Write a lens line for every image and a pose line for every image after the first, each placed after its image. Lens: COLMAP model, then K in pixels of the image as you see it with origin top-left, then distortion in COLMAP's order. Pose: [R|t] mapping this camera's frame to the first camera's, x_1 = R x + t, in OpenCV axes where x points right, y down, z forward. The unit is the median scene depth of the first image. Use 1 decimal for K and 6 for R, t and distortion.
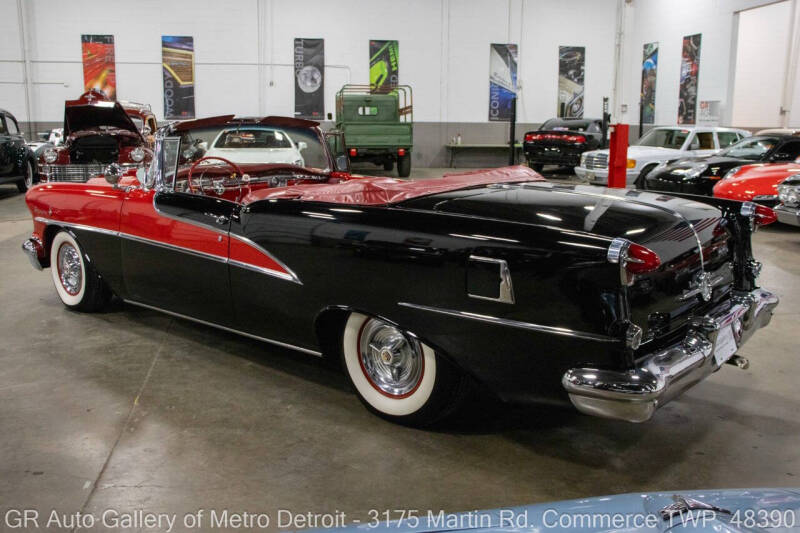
lens RADIAL K [[916.2, 0, 438.5], [0, 916.2, 281.5], [0, 0, 1]] dist [-0.183153, 0.411072]
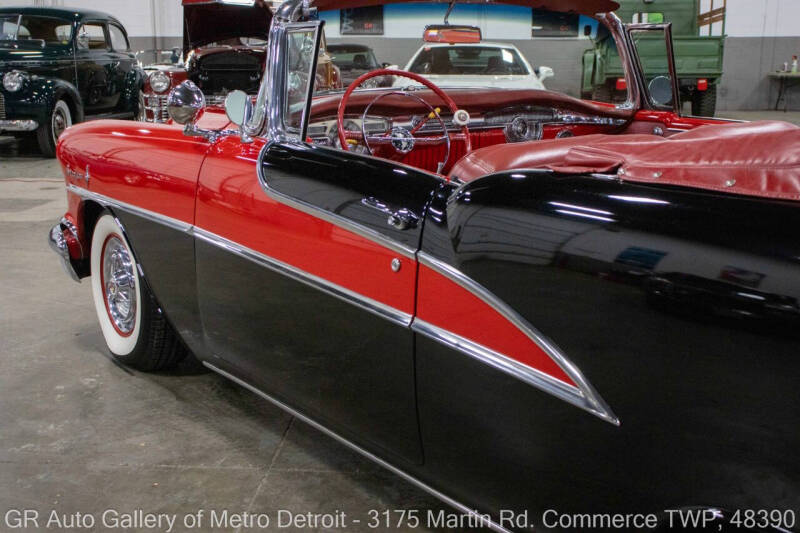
lens RADIAL K [[1243.7, 0, 400.0], [0, 1243.7, 266.5], [0, 0, 1]] dist [-0.008296, 0.826157]
pose [[0.969031, 0.042618, -0.243234, -0.075943], [-0.042661, 0.999077, 0.005094, -0.036014], [0.243227, 0.005440, 0.969954, 0.337982]]
